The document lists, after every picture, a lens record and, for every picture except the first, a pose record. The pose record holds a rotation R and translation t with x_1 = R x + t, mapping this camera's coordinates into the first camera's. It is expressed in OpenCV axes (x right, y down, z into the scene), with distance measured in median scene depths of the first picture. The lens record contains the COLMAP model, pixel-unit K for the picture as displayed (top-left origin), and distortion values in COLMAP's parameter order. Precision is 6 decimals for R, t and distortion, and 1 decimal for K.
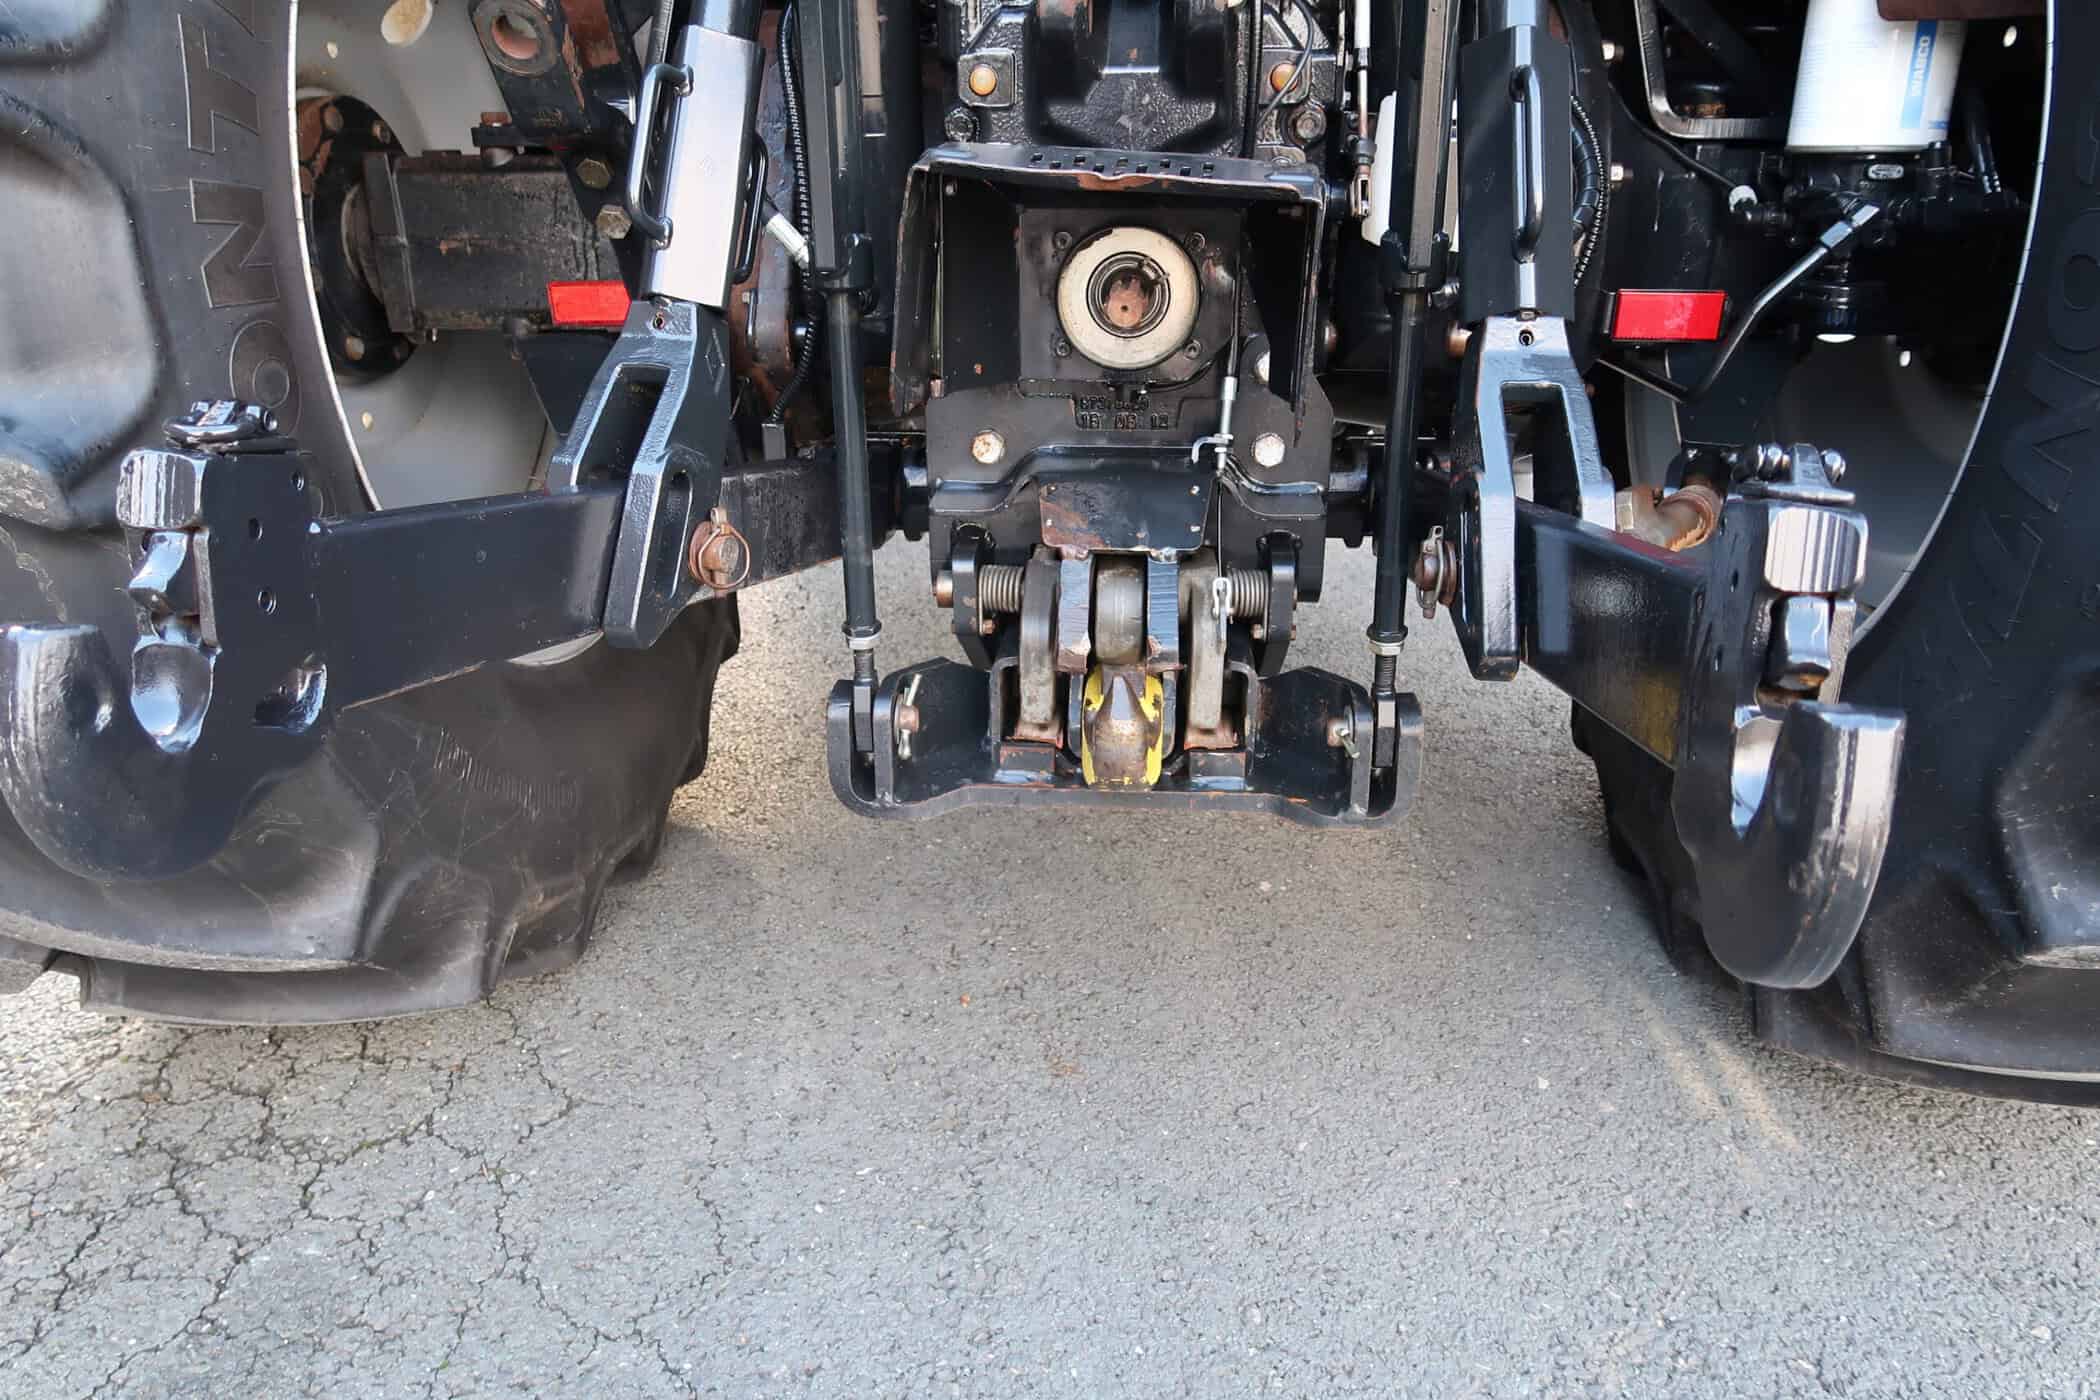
lens RADIAL K [[1440.4, 0, 1051.8], [0, 1440.4, 696.7], [0, 0, 1]] dist [-0.025697, 0.009168]
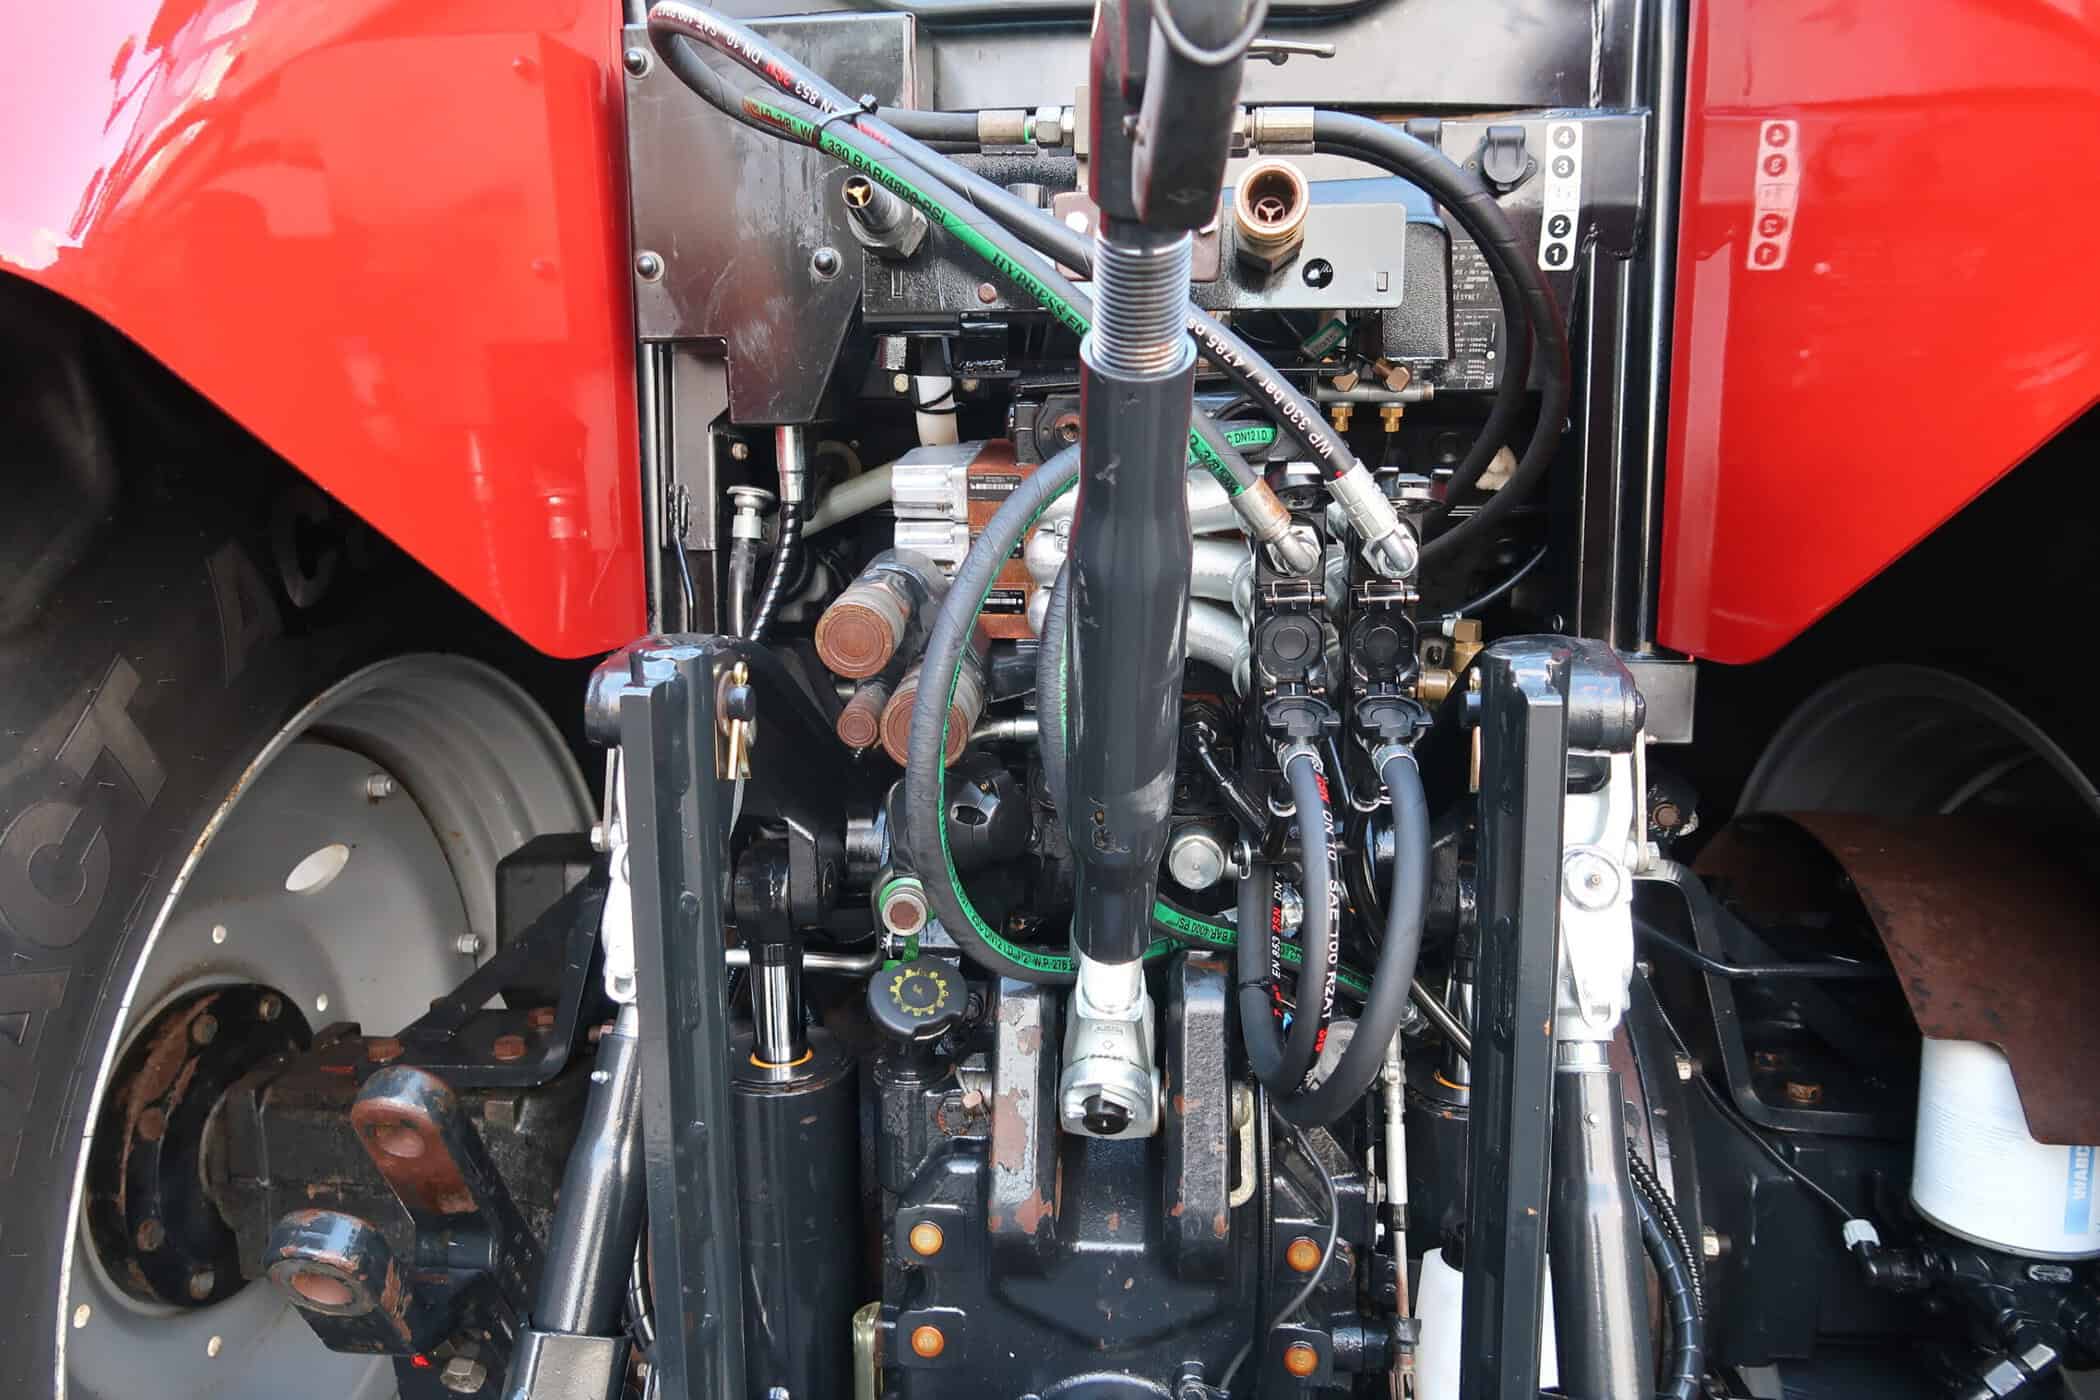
lens RADIAL K [[1440.4, 0, 1052.1], [0, 1440.4, 701.3], [0, 0, 1]] dist [-0.025697, 0.009168]
pose [[0.999968, 0.000813, -0.007907, 0.025320], [-0.002707, 0.970137, -0.242545, -0.468247], [0.007474, 0.242558, 0.970108, 0.131753]]
